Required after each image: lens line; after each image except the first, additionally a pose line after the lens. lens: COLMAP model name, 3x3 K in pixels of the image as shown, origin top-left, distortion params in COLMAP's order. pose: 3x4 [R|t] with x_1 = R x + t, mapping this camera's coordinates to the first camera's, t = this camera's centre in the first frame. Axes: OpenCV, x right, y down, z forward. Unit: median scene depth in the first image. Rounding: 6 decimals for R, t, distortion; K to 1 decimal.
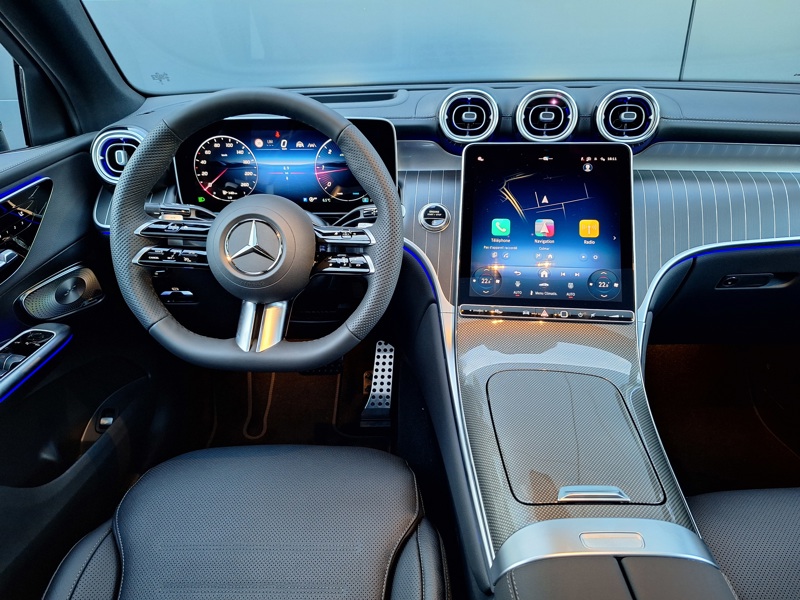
lens RADIAL K [[570.9, 0, 395.3], [0, 570.9, 298.0], [0, 0, 1]] dist [0.005596, -0.007058]
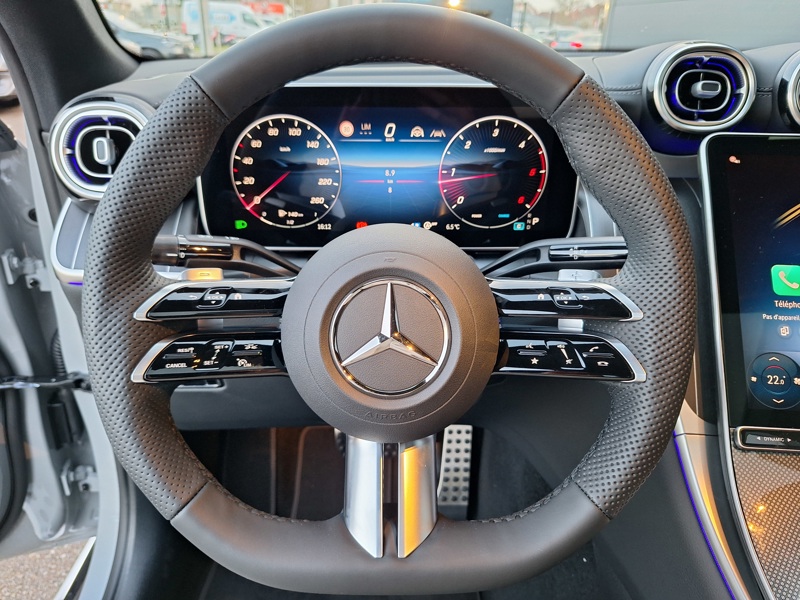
lens RADIAL K [[570.9, 0, 395.3], [0, 570.9, 298.0], [0, 0, 1]] dist [0.005596, -0.007058]
pose [[0.999203, 0.000537, 0.039917, -0.212304], [-0.000165, 0.999957, -0.009321, -0.094716], [-0.039921, 0.009307, 0.999159, 0.421853]]
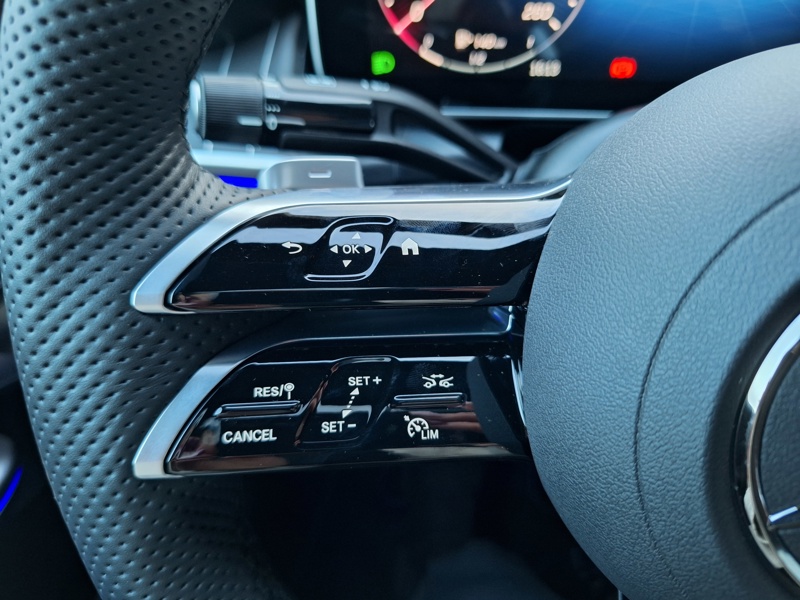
lens RADIAL K [[570.9, 0, 395.3], [0, 570.9, 298.0], [0, 0, 1]] dist [0.005596, -0.007058]
pose [[0.989581, 0.065468, -0.128229, -0.296396], [-0.036875, 0.976178, 0.213814, -0.119015], [0.139172, -0.206858, 0.968422, 0.700314]]
